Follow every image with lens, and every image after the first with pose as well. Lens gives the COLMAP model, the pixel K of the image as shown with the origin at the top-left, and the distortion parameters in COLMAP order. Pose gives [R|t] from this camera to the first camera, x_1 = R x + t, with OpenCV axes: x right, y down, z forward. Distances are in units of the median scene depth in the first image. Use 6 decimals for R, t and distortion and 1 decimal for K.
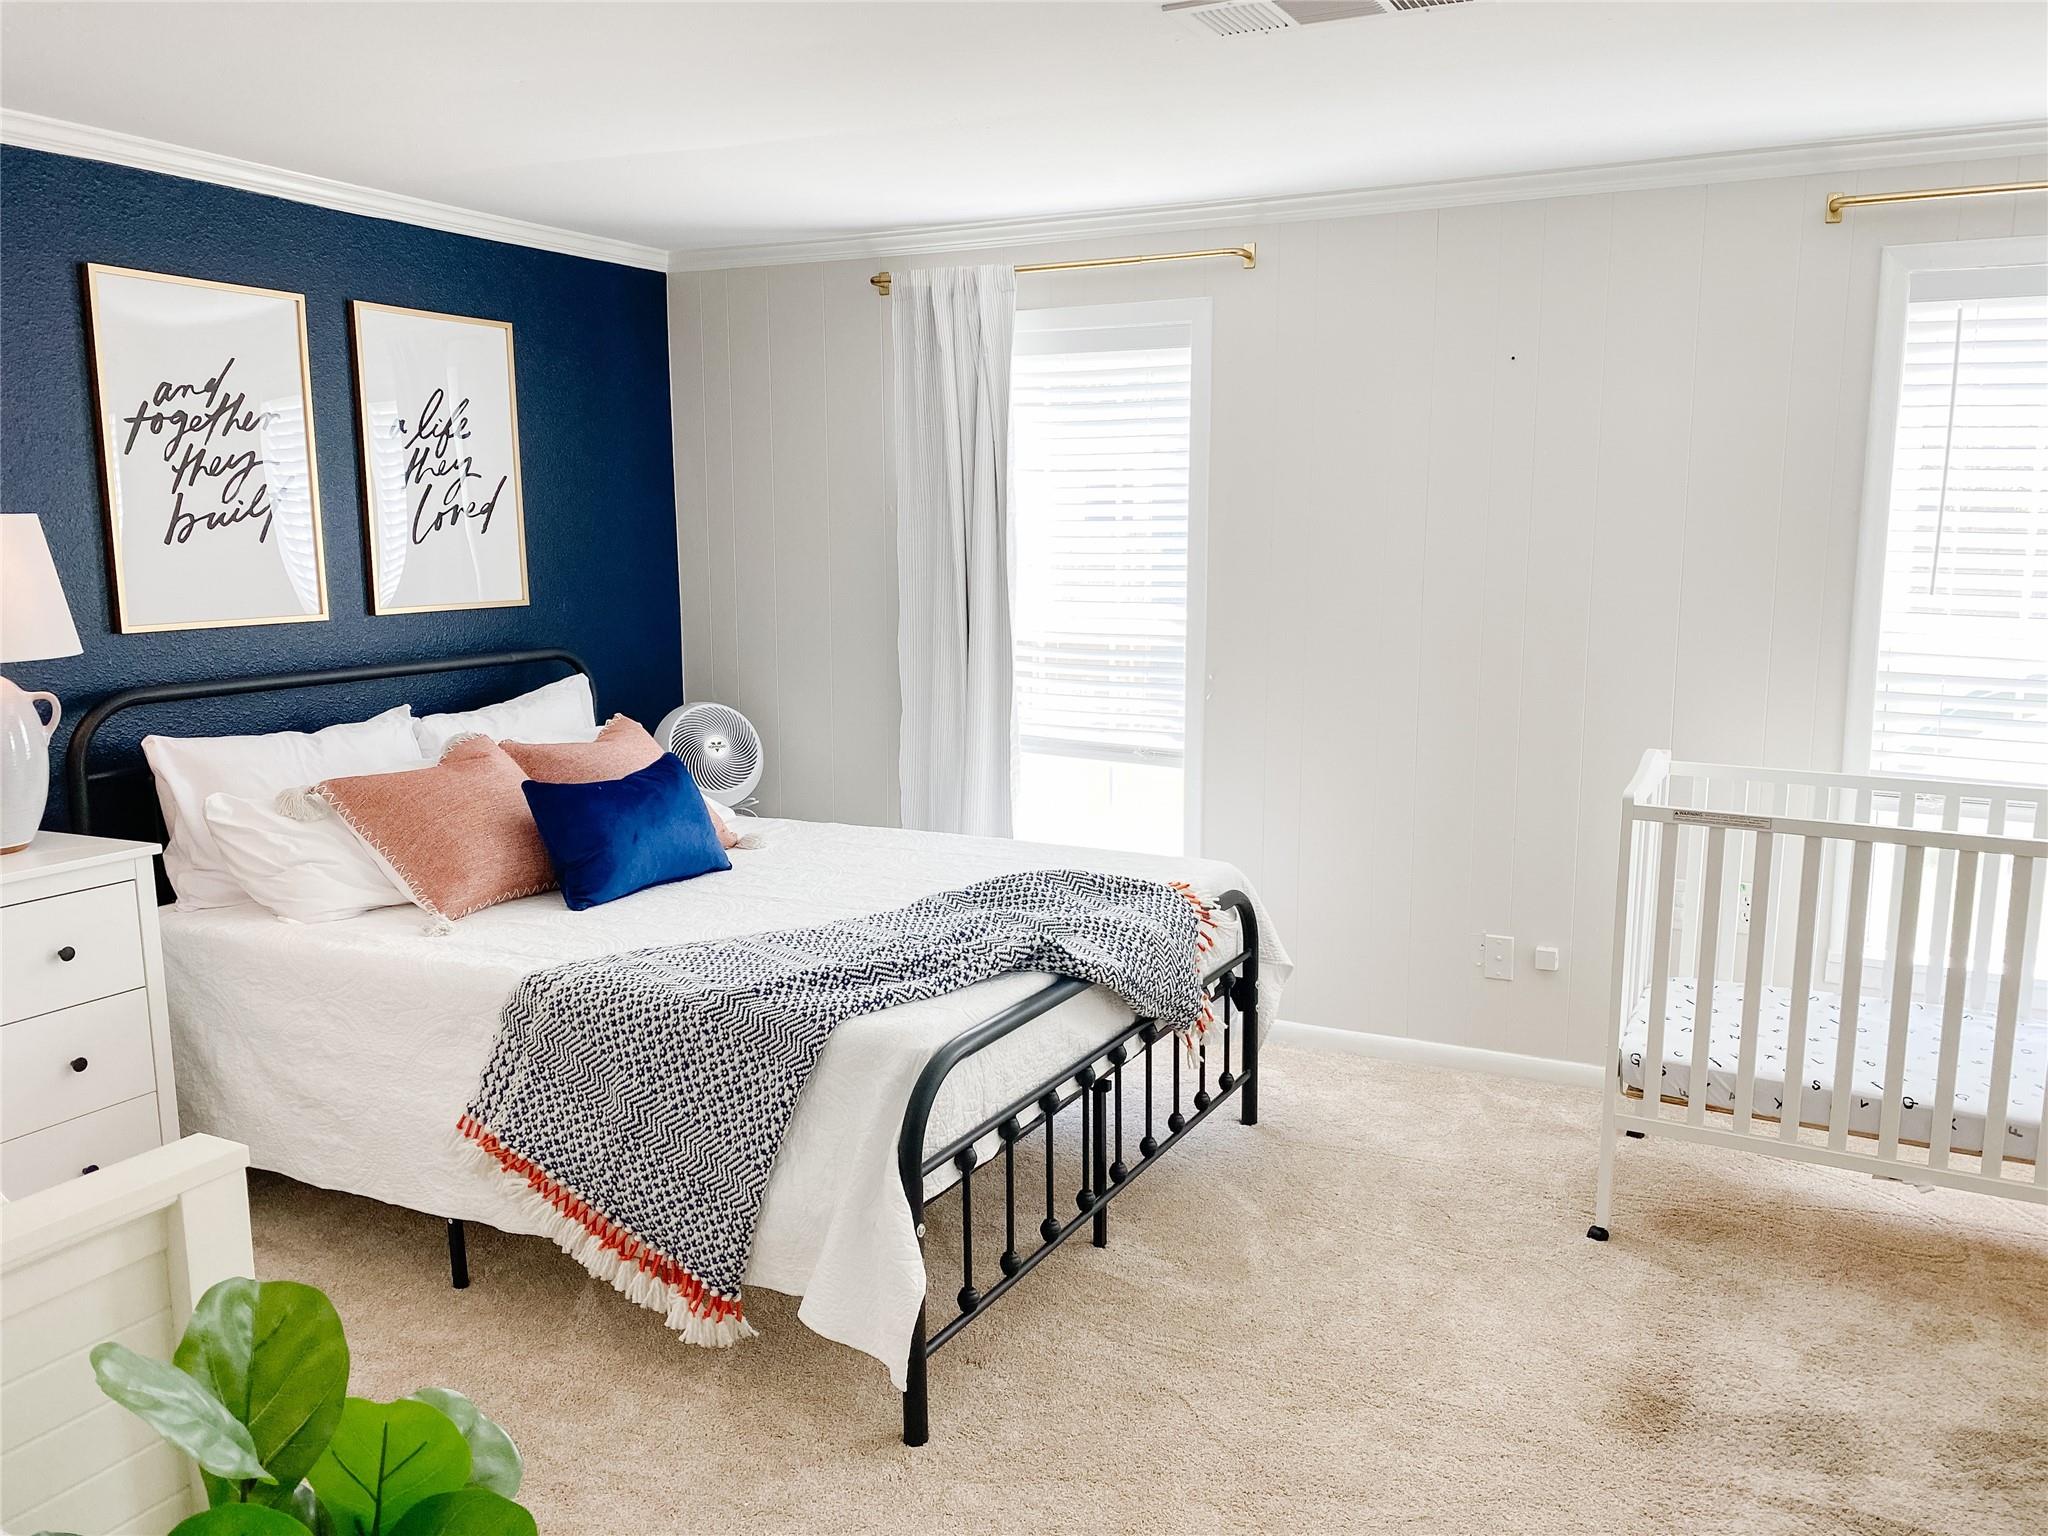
lens RADIAL K [[1567.4, 0, 1031.0], [0, 1567.4, 782.8], [0, 0, 1]] dist [0.053892, -0.061996]
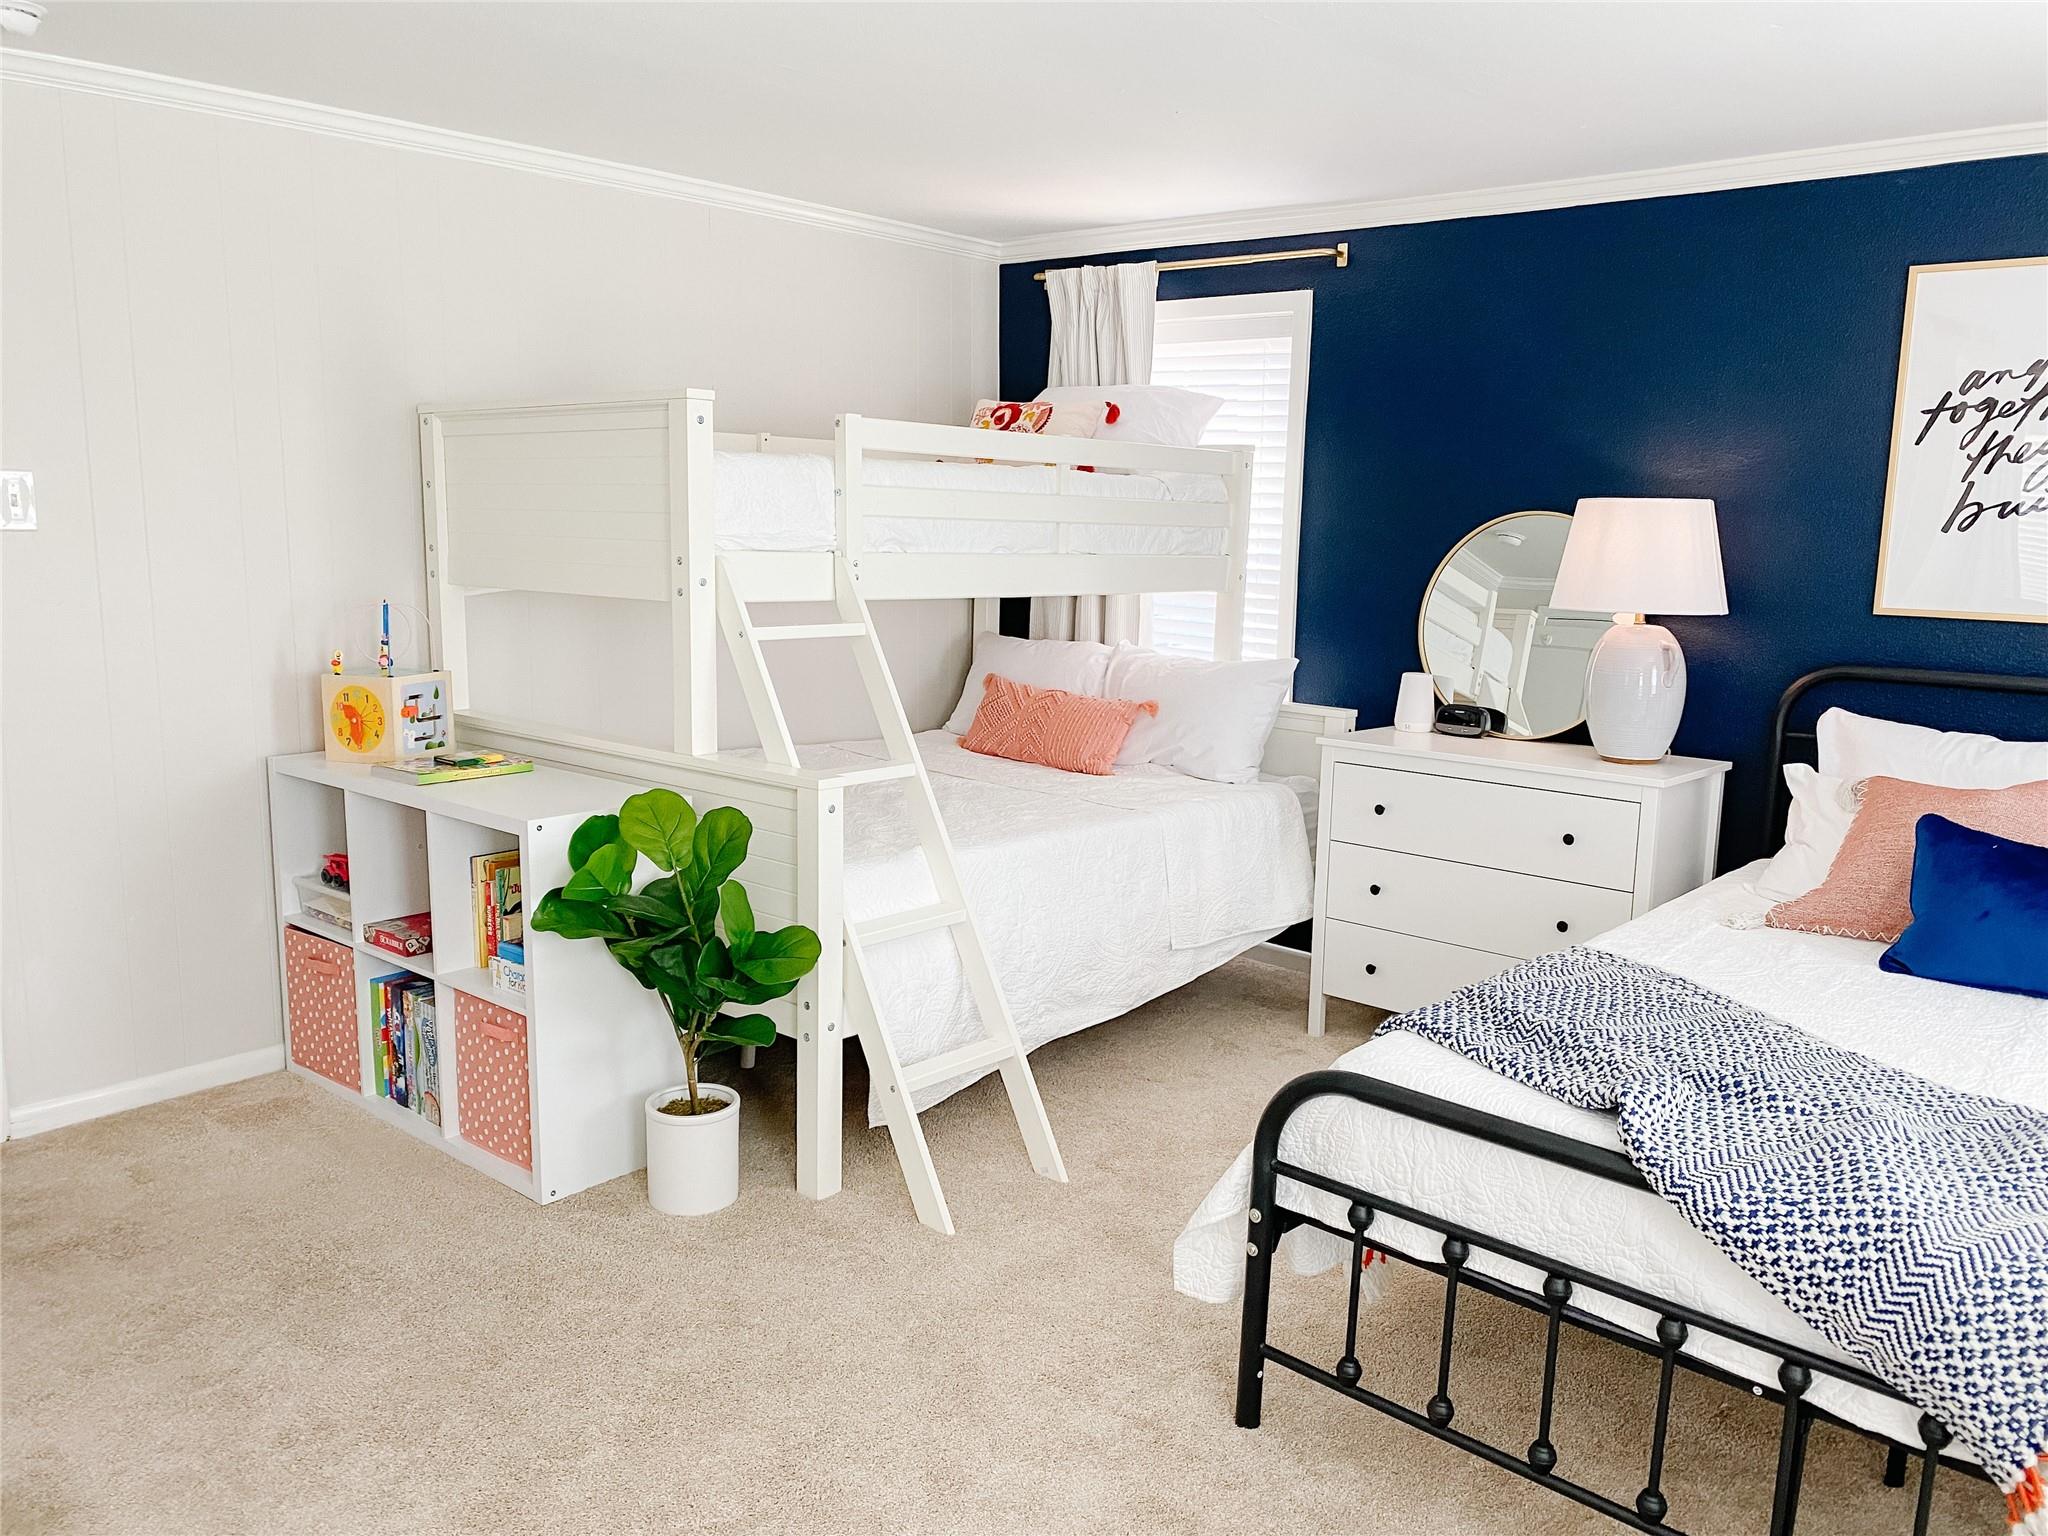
lens RADIAL K [[1567.4, 0, 1023.3], [0, 1567.4, 770.7], [0, 0, 1]] dist [0.053892, -0.061996]
pose [[-0.240299, 0.162253, -0.957043, 0.581590], [-0.174643, 0.962617, 0.207048, -0.110606], [0.954859, 0.216895, -0.202980, 0.674028]]
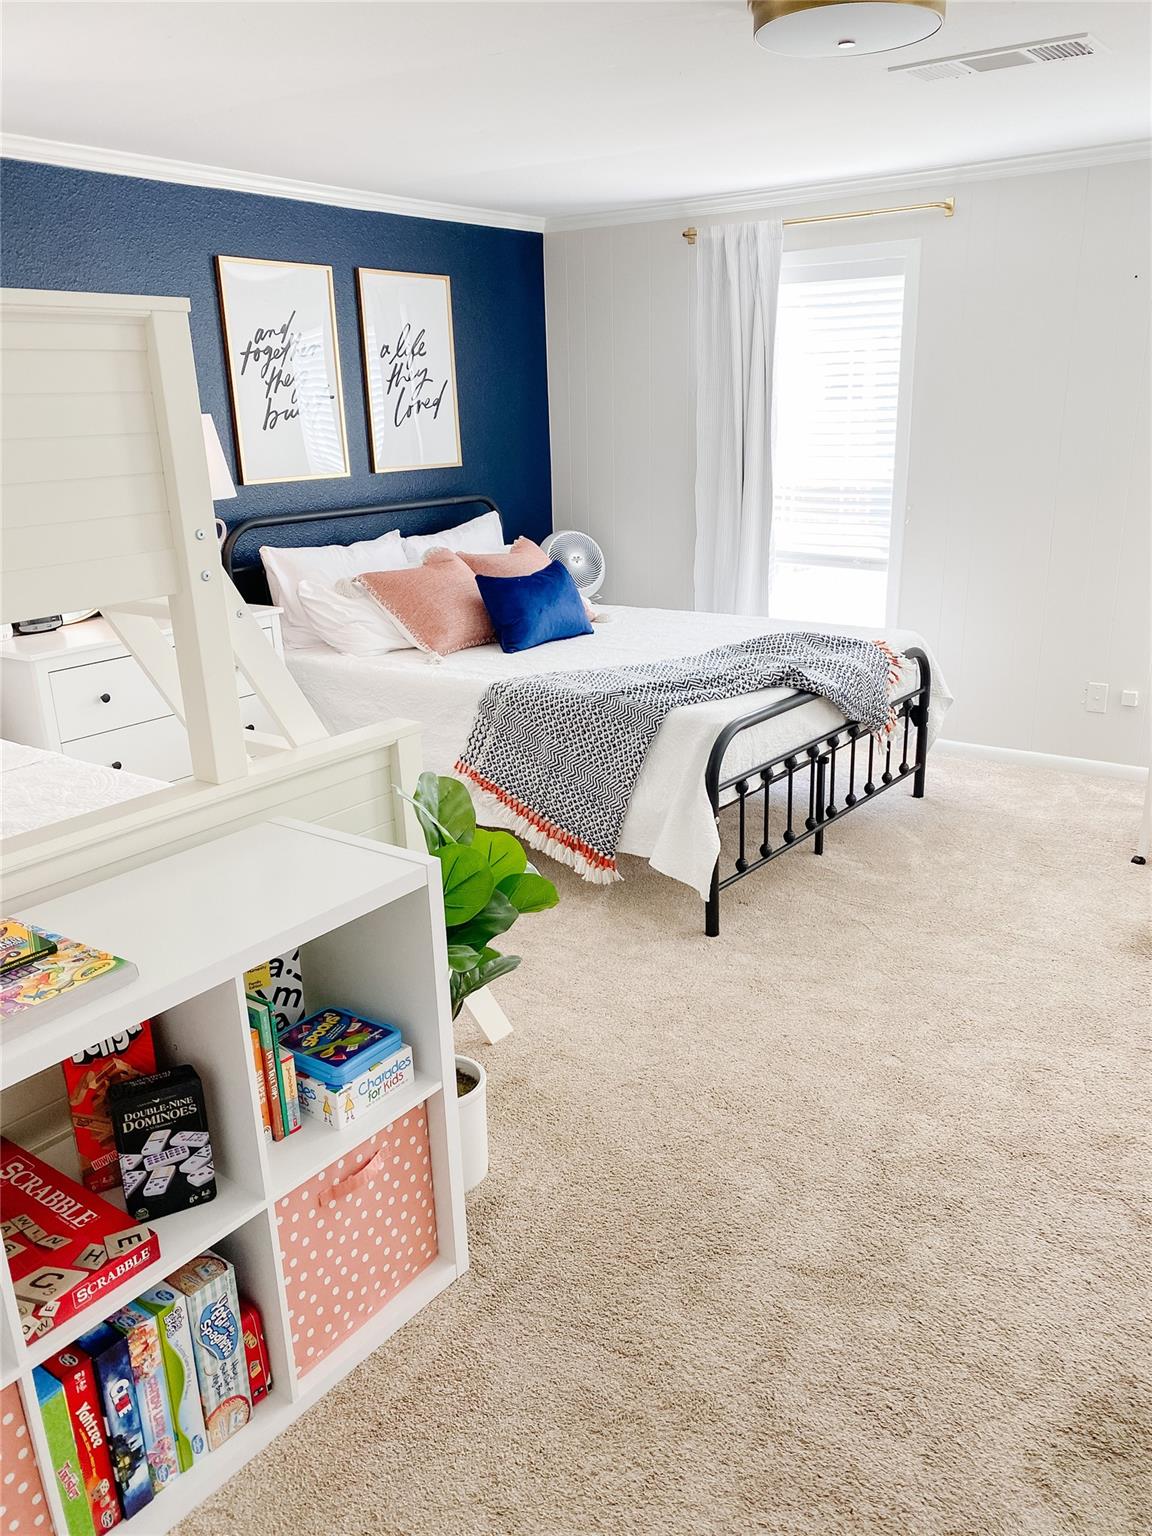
lens RADIAL K [[1175.6, 0, 595.5], [0, 1175.6, 772.2], [0, 0, 1]] dist [0.053892, -0.061996]
pose [[0.988437, 0.025938, -0.149396, -0.005508], [-0.004231, 0.989595, 0.143818, 0.024466], [0.151572, -0.141523, 0.978262, -0.214626]]
